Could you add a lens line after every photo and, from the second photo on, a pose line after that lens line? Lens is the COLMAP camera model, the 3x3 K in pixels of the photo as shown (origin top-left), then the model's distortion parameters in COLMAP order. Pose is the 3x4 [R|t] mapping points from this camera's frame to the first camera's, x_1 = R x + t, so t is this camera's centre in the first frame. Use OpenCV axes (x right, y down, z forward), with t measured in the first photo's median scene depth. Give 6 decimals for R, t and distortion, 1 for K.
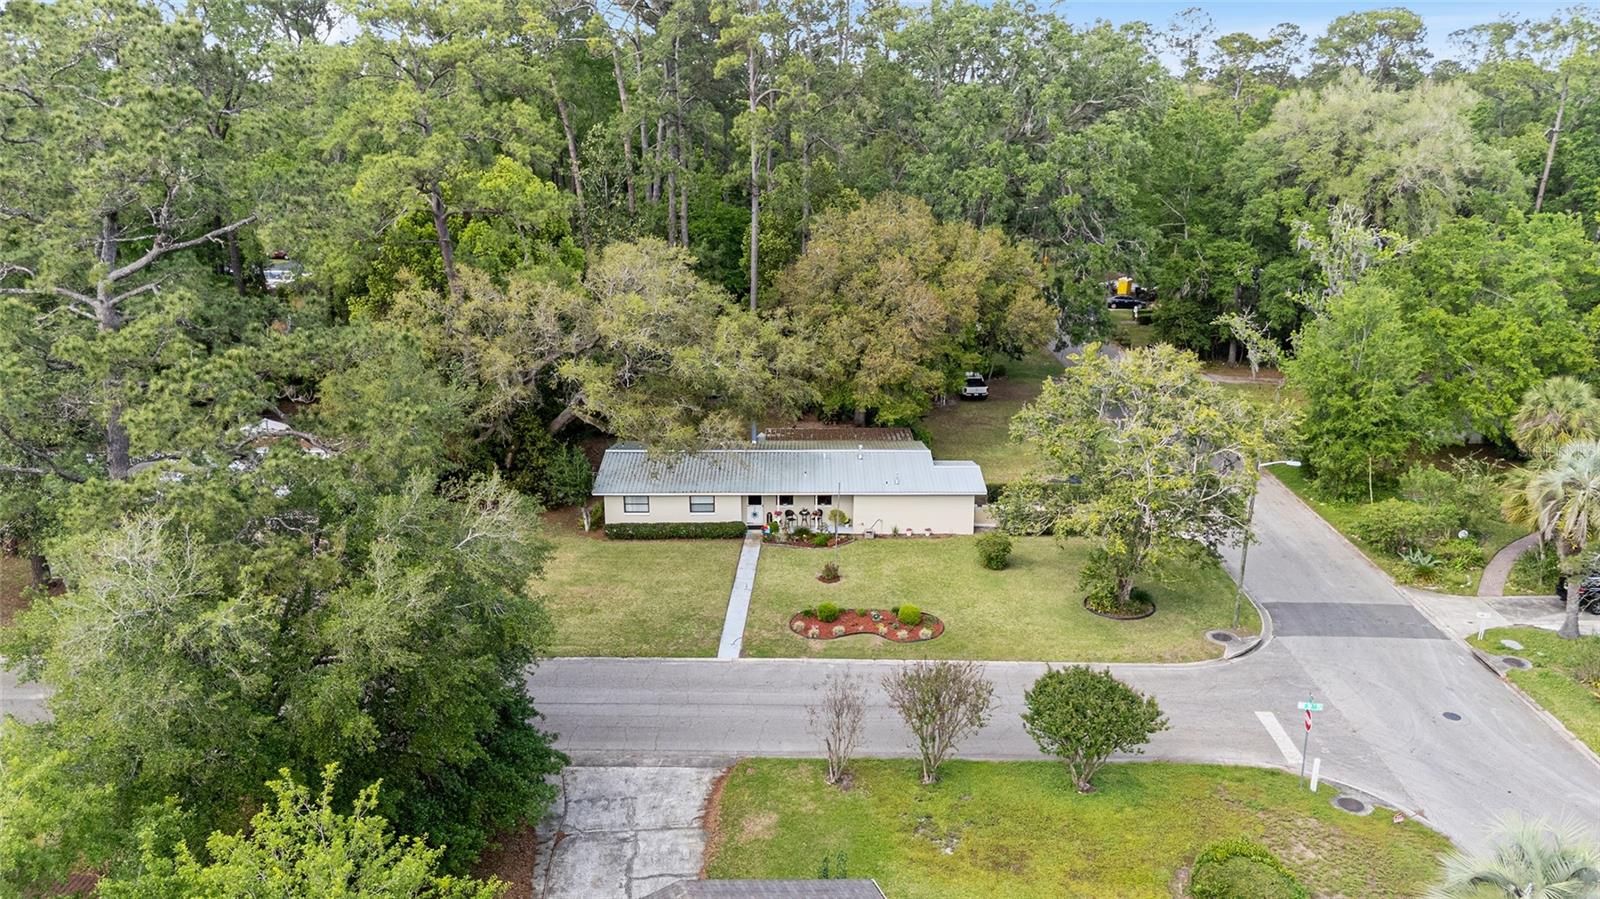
lens RADIAL K [[1123.4, 0, 800.0], [0, 1123.4, 449.5], [0, 0, 1]] dist [0.036056, -0.002035]
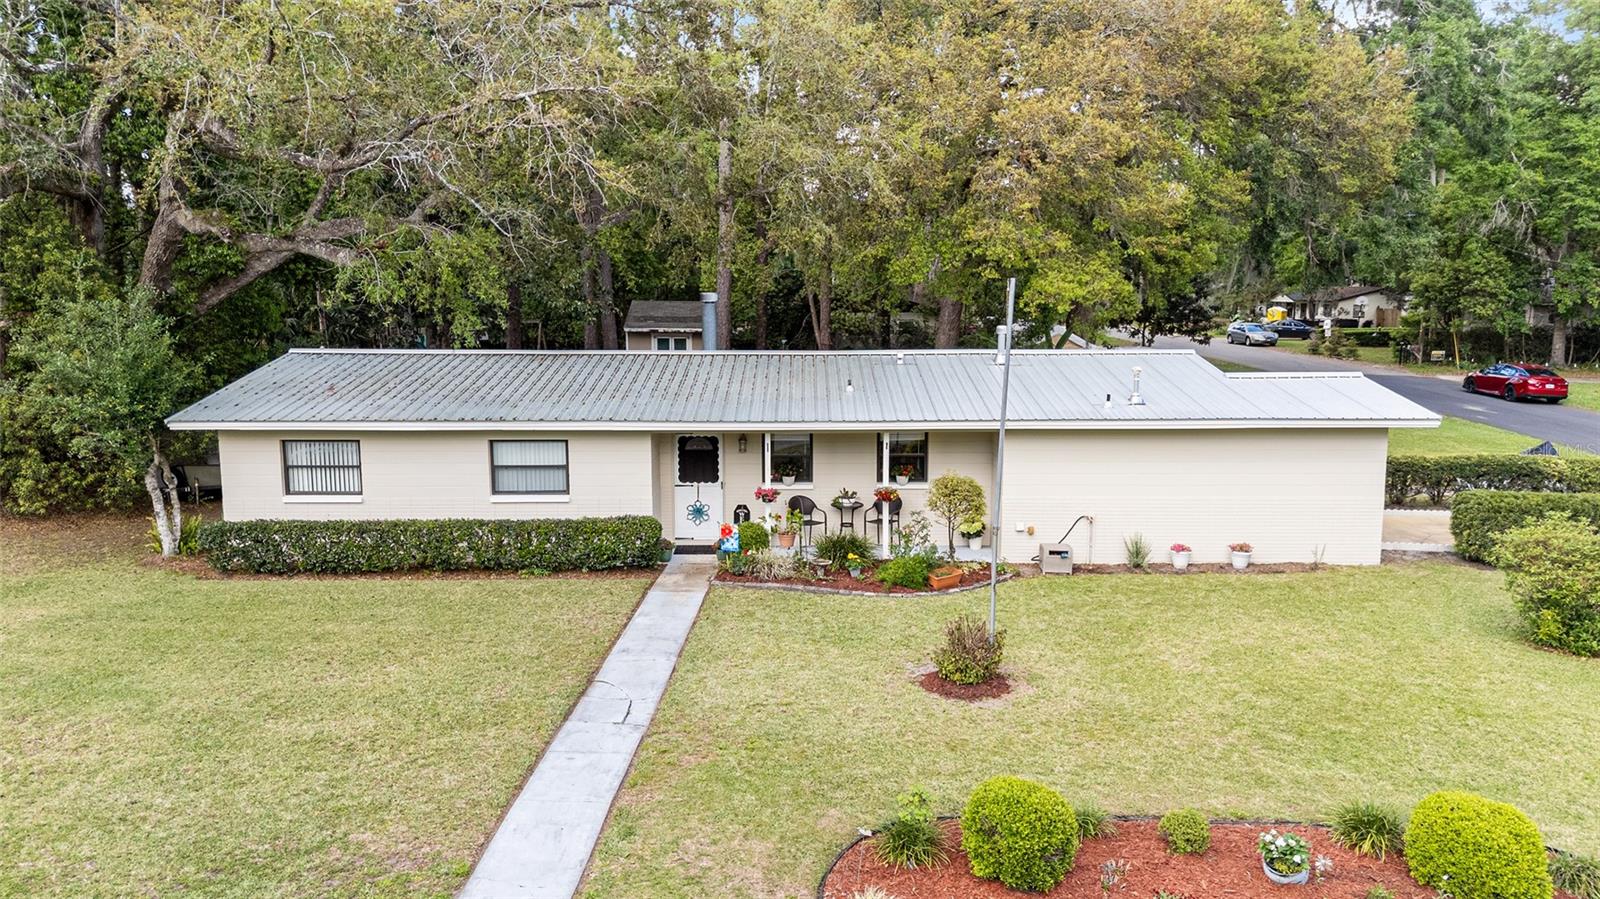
lens RADIAL K [[1123.4, 0, 800.0], [0, 1123.4, 449.5], [0, 0, 1]] dist [0.036056, -0.002035]
pose [[0.999997, -0.000095, -0.002360, -0.009269], [-0.000283, 0.987176, -0.159634, 0.094712], [0.002345, 0.159634, 0.987173, 0.682533]]
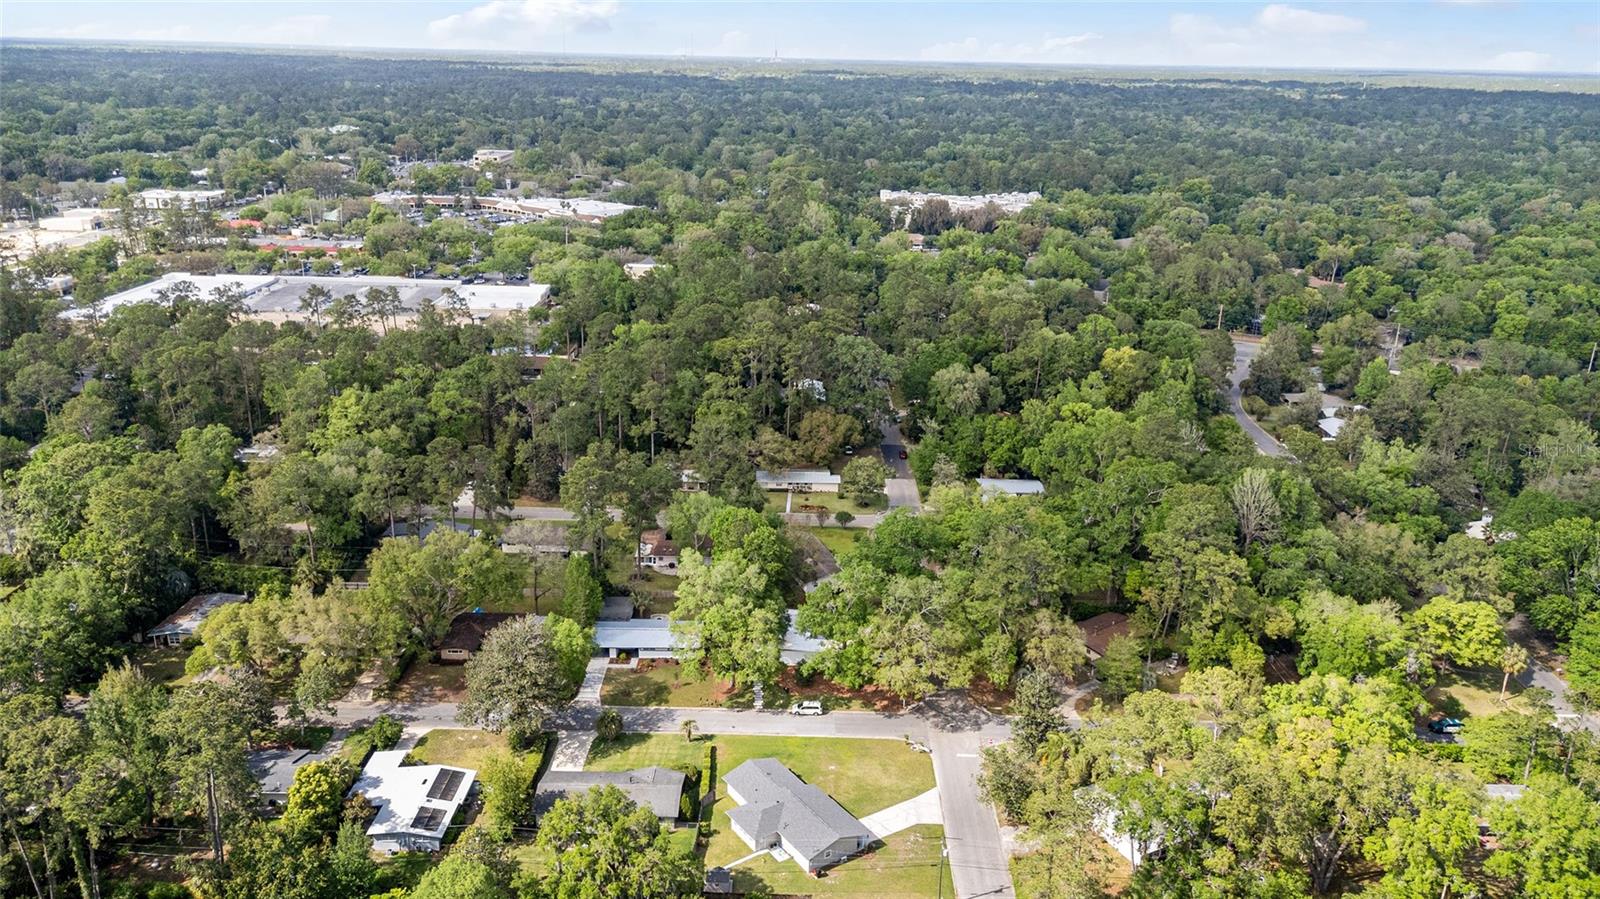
lens RADIAL K [[1123.4, 0, 800.0], [0, 1123.4, 449.5], [0, 0, 1]] dist [0.036056, -0.002035]
pose [[0.999746, 0.016886, 0.014897, -0.072501], [-0.017323, 0.999408, 0.029711, -0.231552], [-0.014387, -0.029961, 0.999448, -3.586432]]
